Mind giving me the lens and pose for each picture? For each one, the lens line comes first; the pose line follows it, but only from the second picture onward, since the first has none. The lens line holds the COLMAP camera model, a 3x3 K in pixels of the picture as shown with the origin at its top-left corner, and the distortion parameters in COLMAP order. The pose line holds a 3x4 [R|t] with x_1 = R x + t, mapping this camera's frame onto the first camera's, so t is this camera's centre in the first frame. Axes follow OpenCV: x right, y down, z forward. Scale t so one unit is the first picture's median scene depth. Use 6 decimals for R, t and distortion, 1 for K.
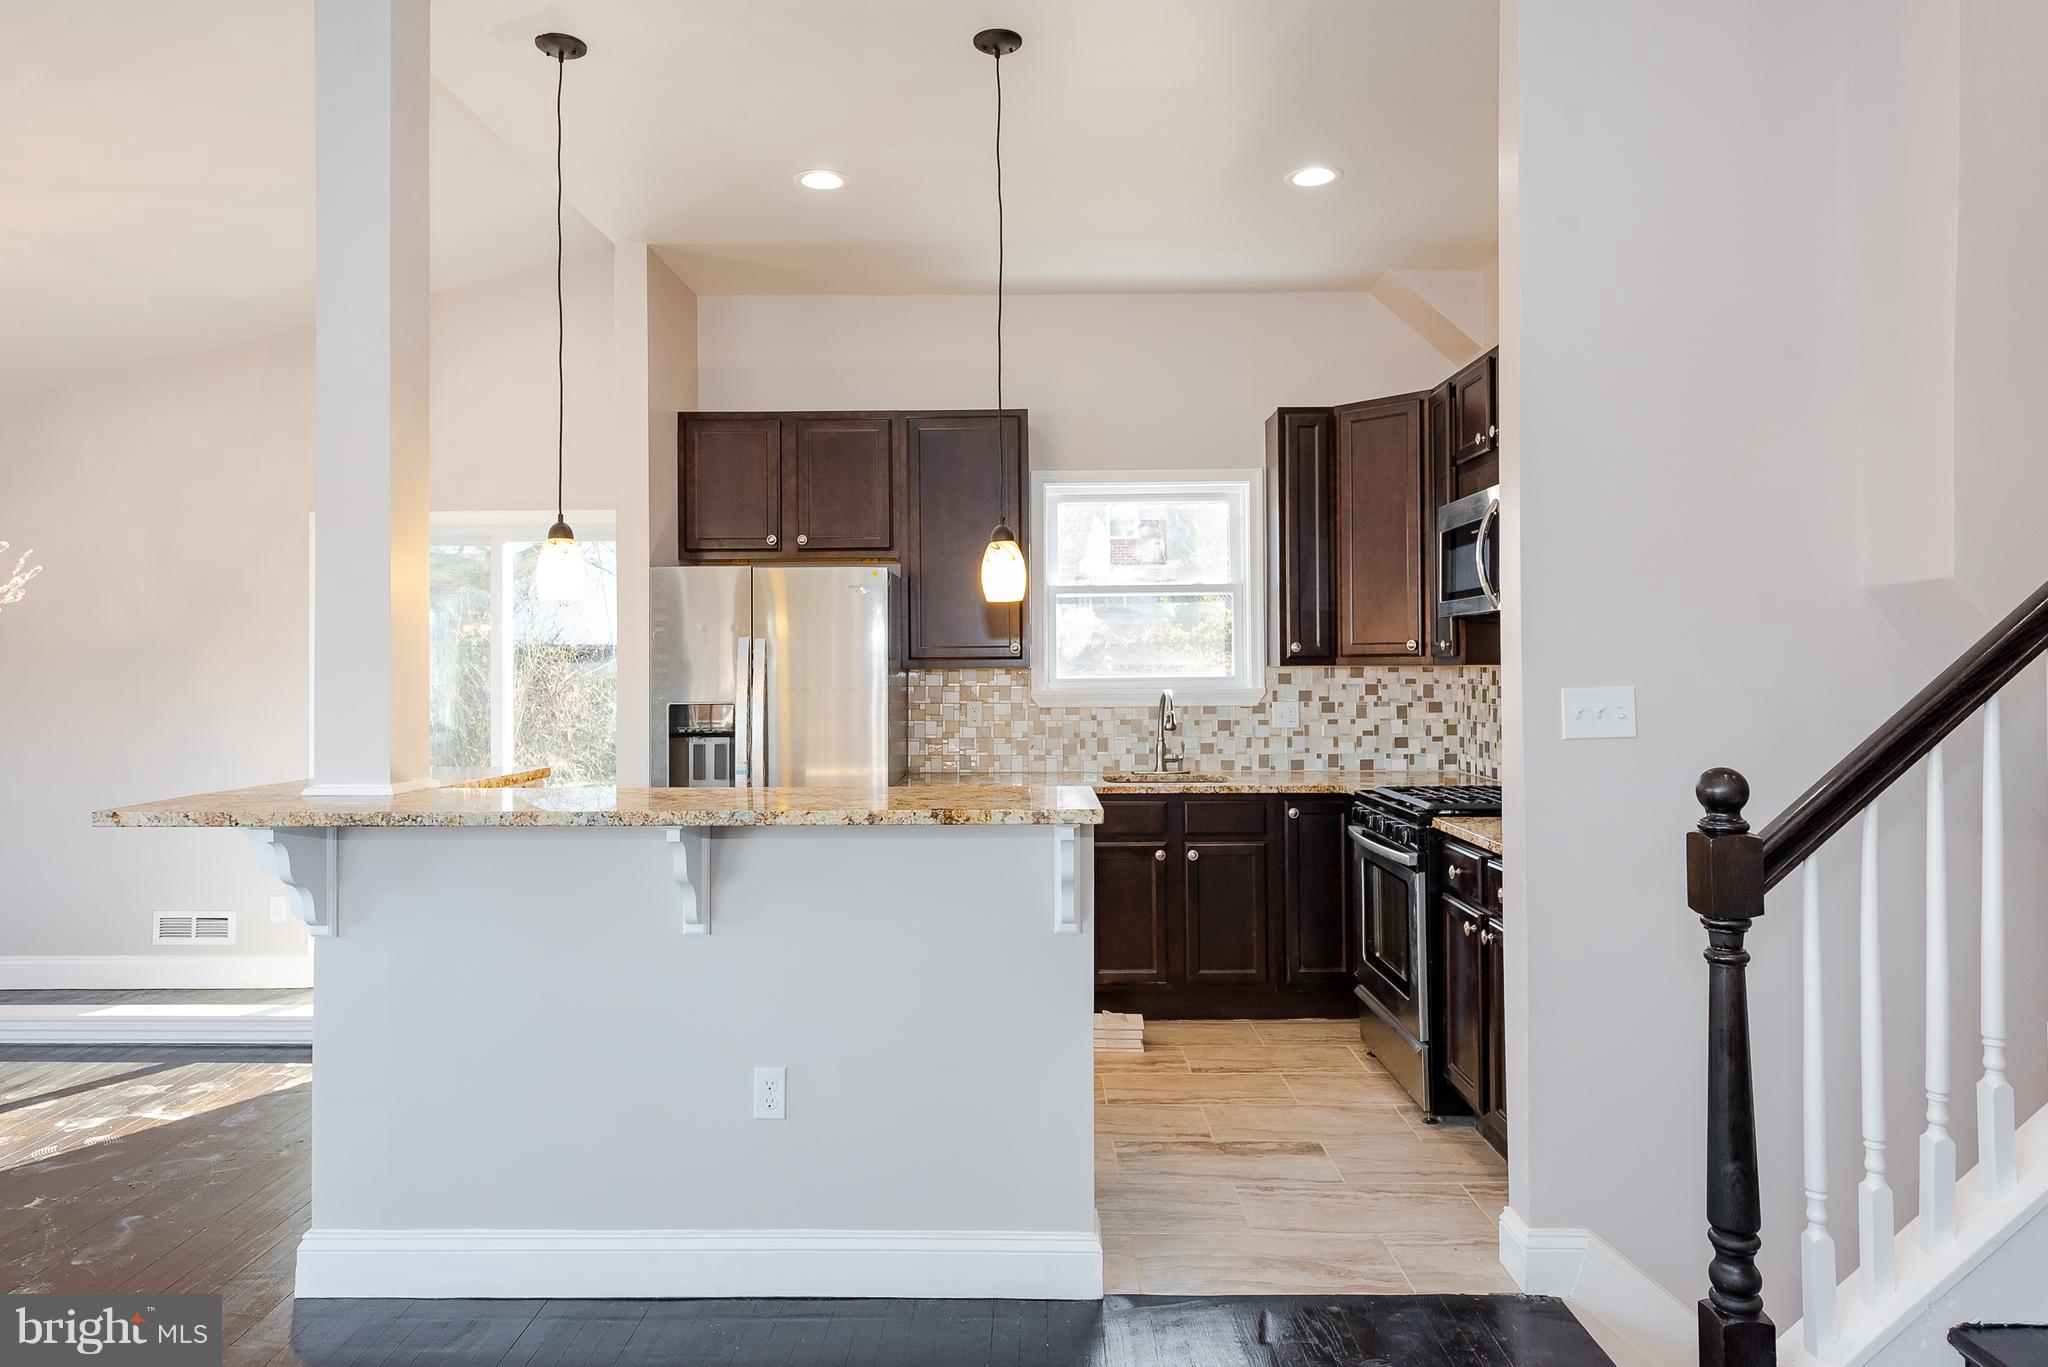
lens RADIAL K [[1330.3, 0, 1028.3], [0, 1330.3, 675.7], [0, 0, 1]] dist [-0.000483, 0.000029]
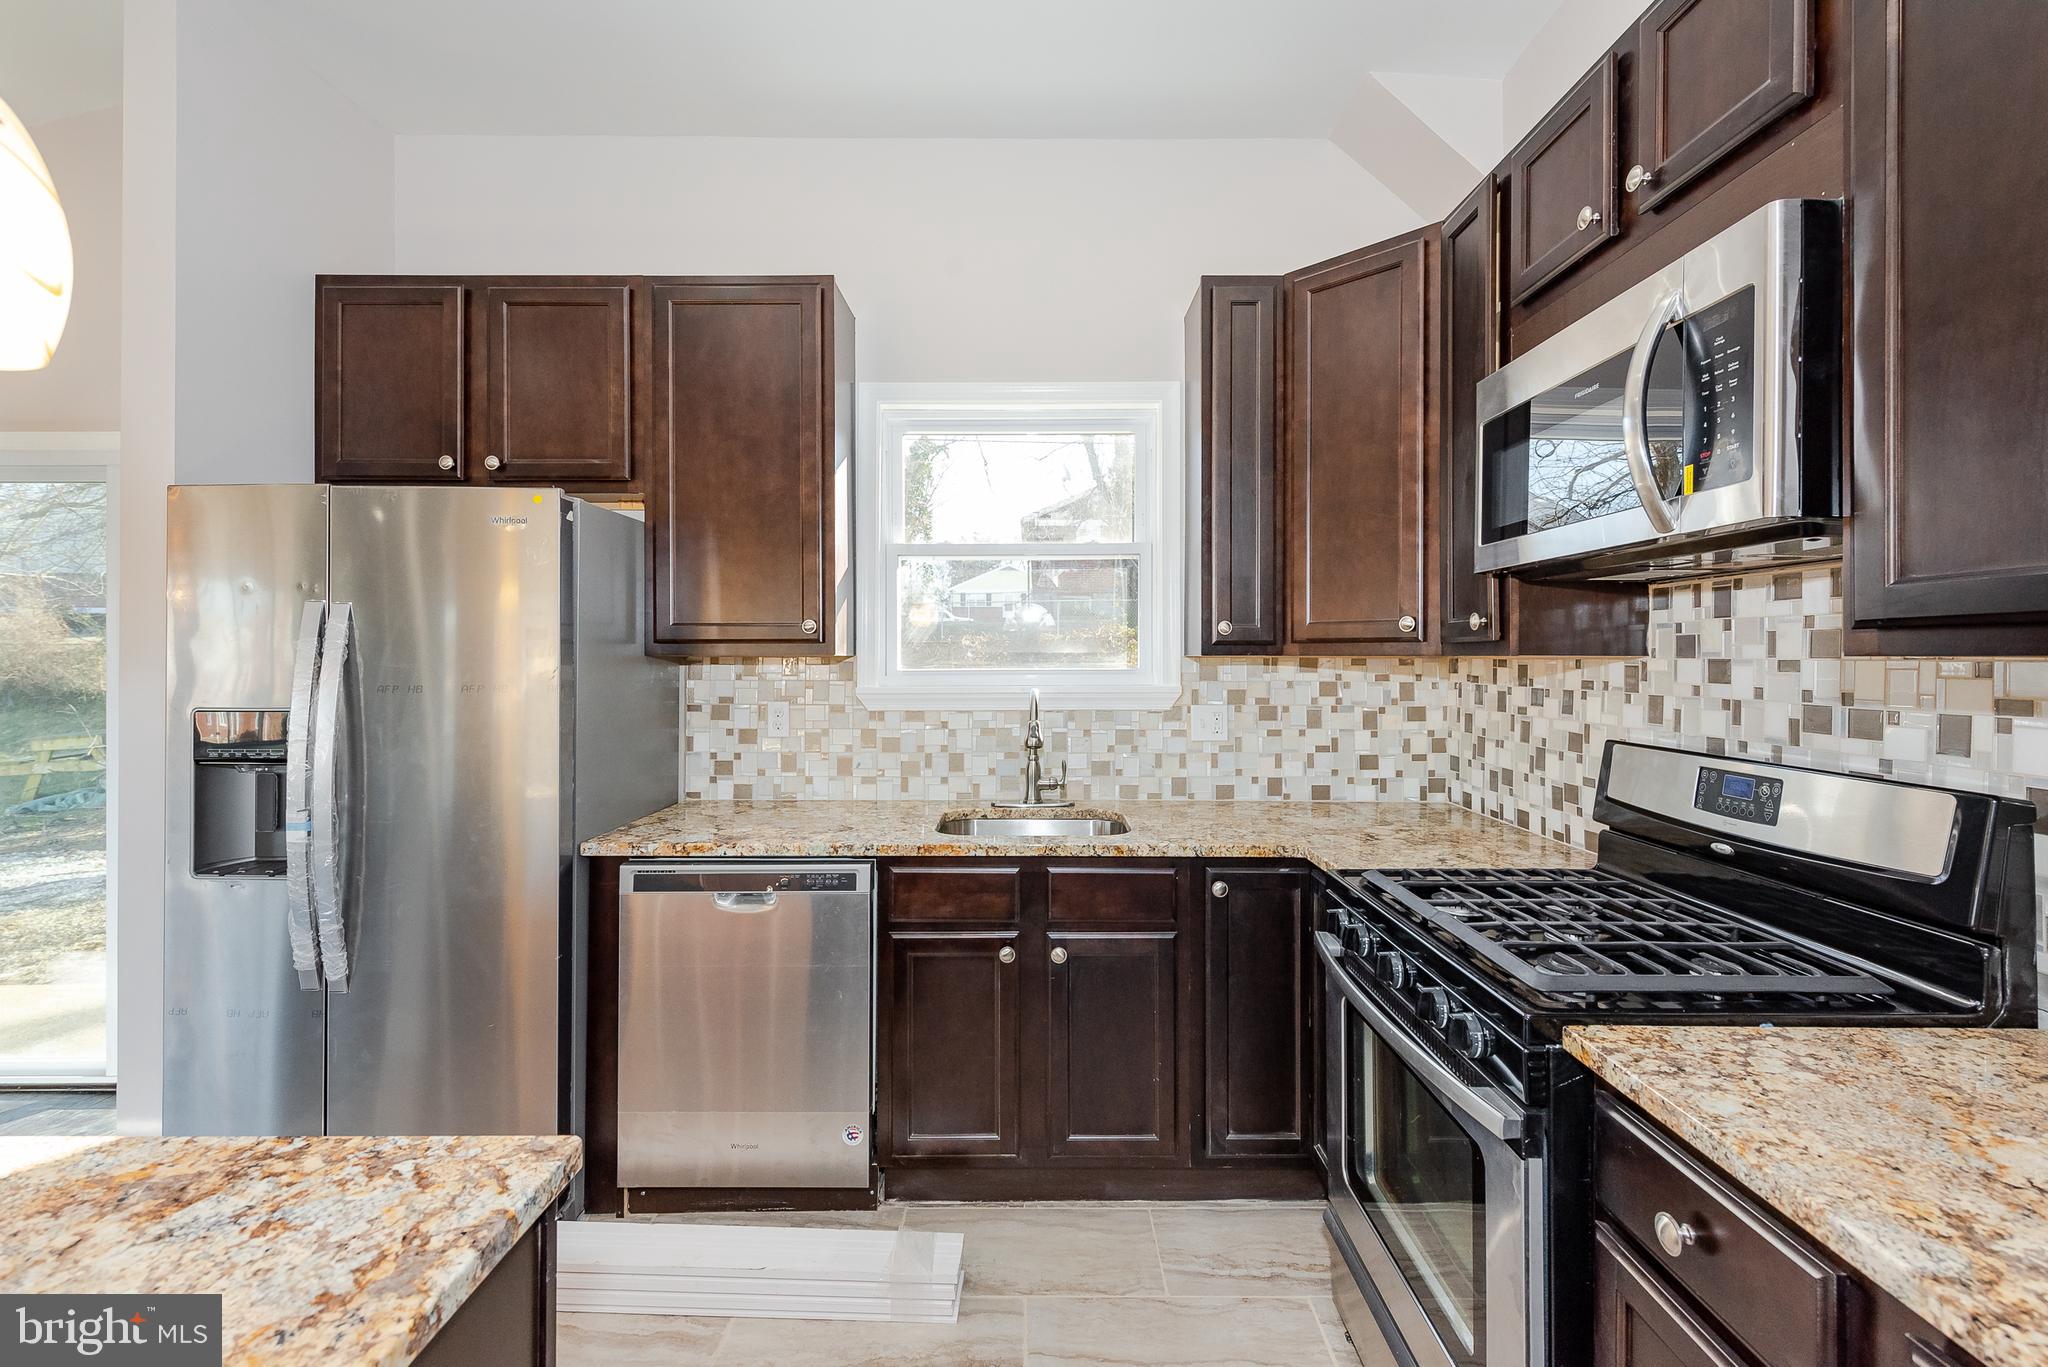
lens RADIAL K [[901.4, 0, 1036.7], [0, 901.4, 675.8], [0, 0, 1]] dist [0.015449, -0.009655]
pose [[0.999976, 0.006818, 0.000807, 0.099146], [-0.006830, 0.999839, 0.016569, -0.003801], [-0.000693, -0.016574, 0.999862, 0.510953]]
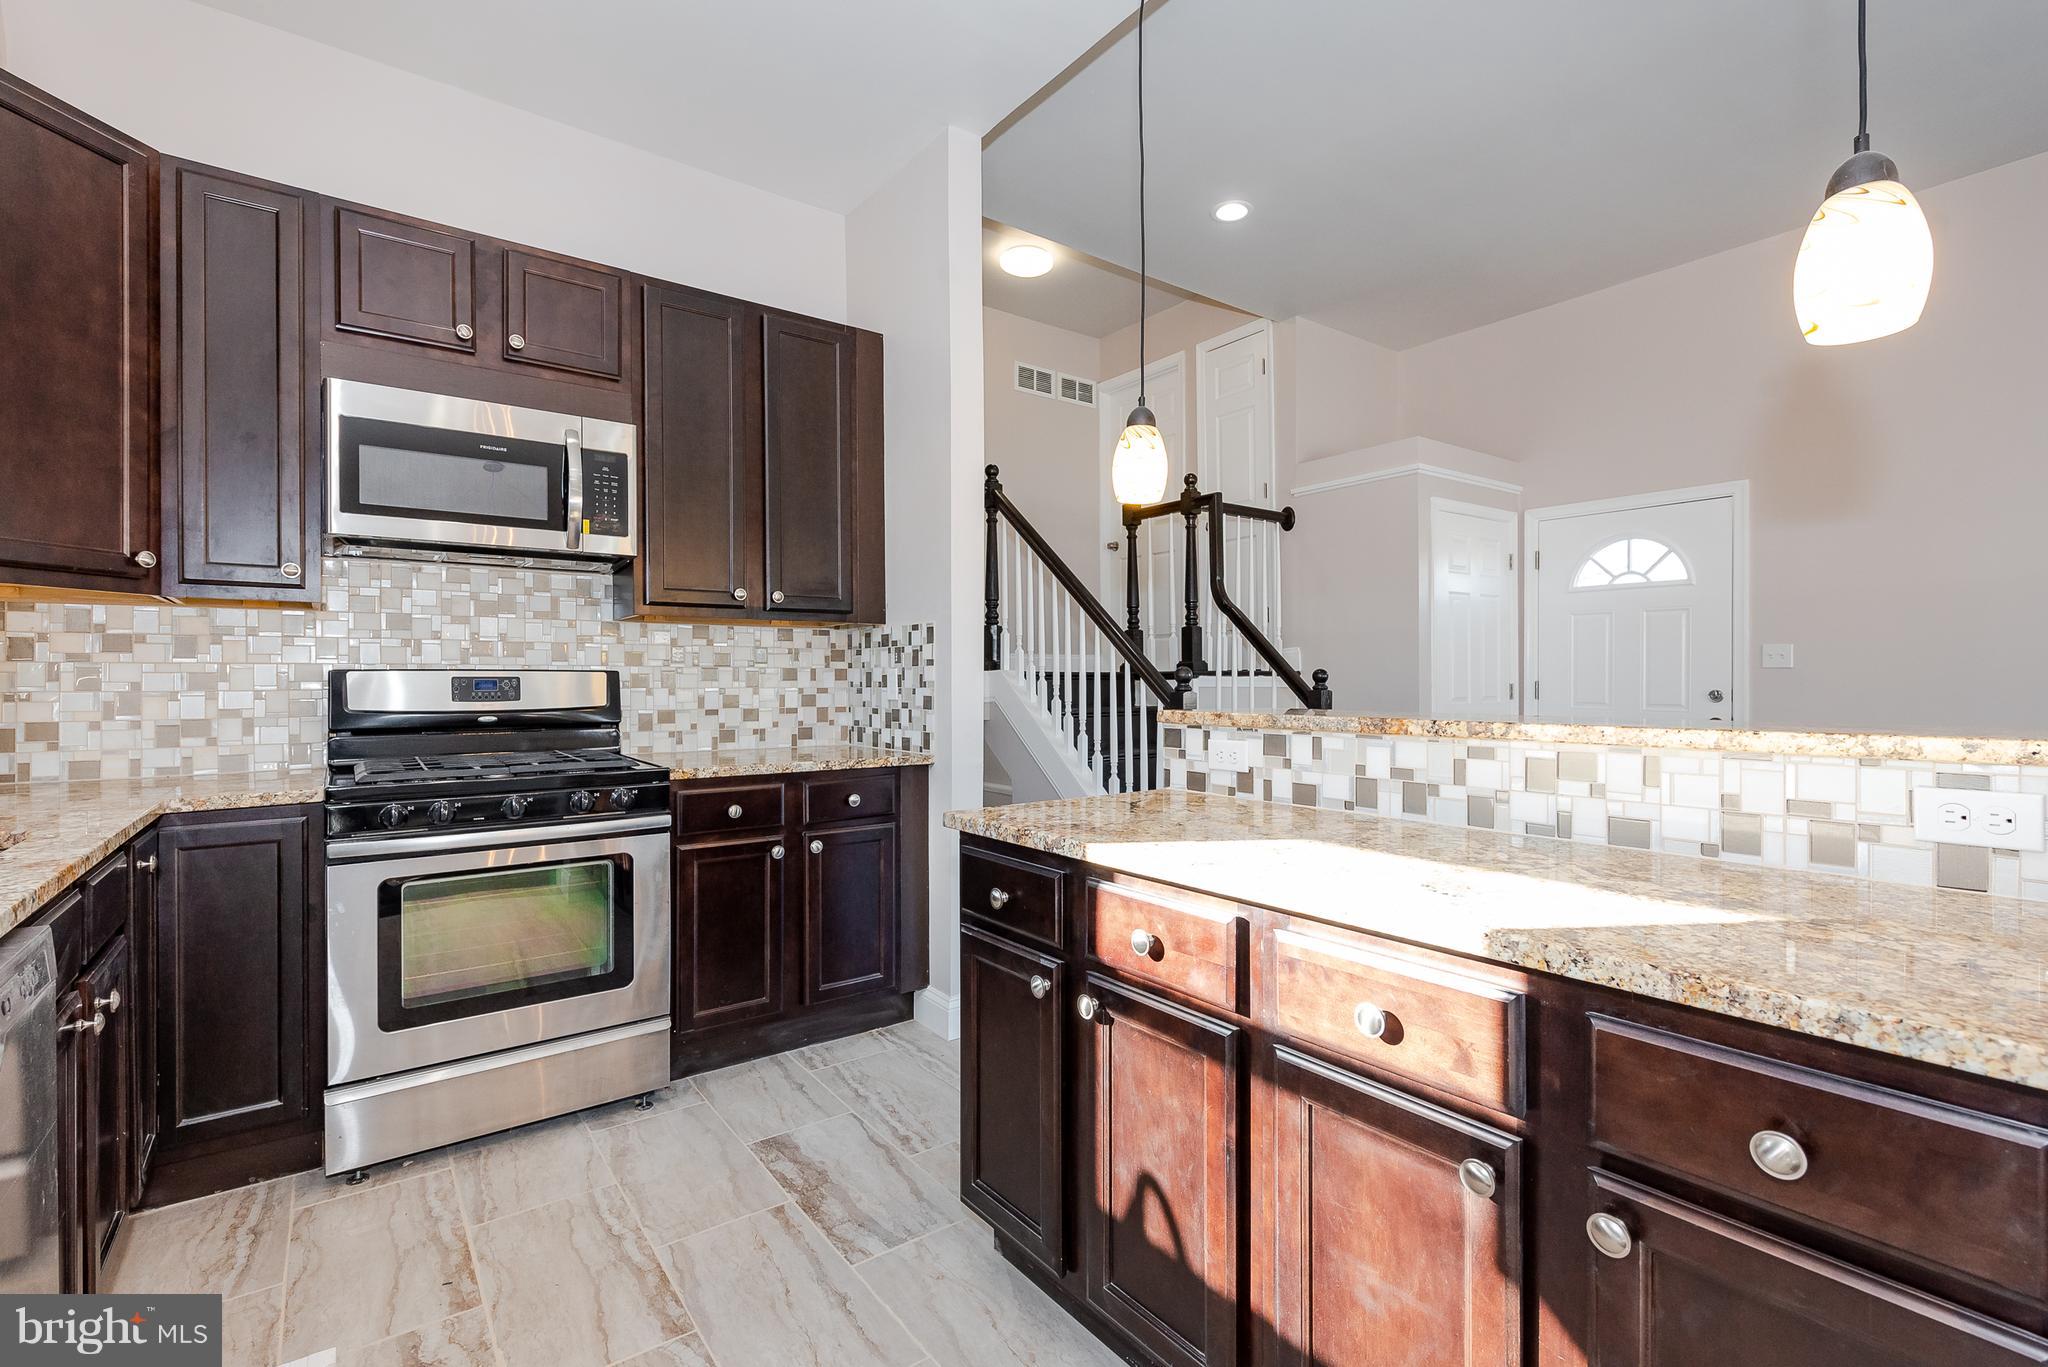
lens RADIAL K [[901.4, 0, 1036.7], [0, 901.4, 675.8], [0, 0, 1]] dist [0.015449, -0.009655]
pose [[-0.609858, 0.006888, 0.792481, -0.258039], [0.010546, 0.999944, -0.000575, 0.030893], [-0.792441, 0.008007, -0.609897, 0.841985]]
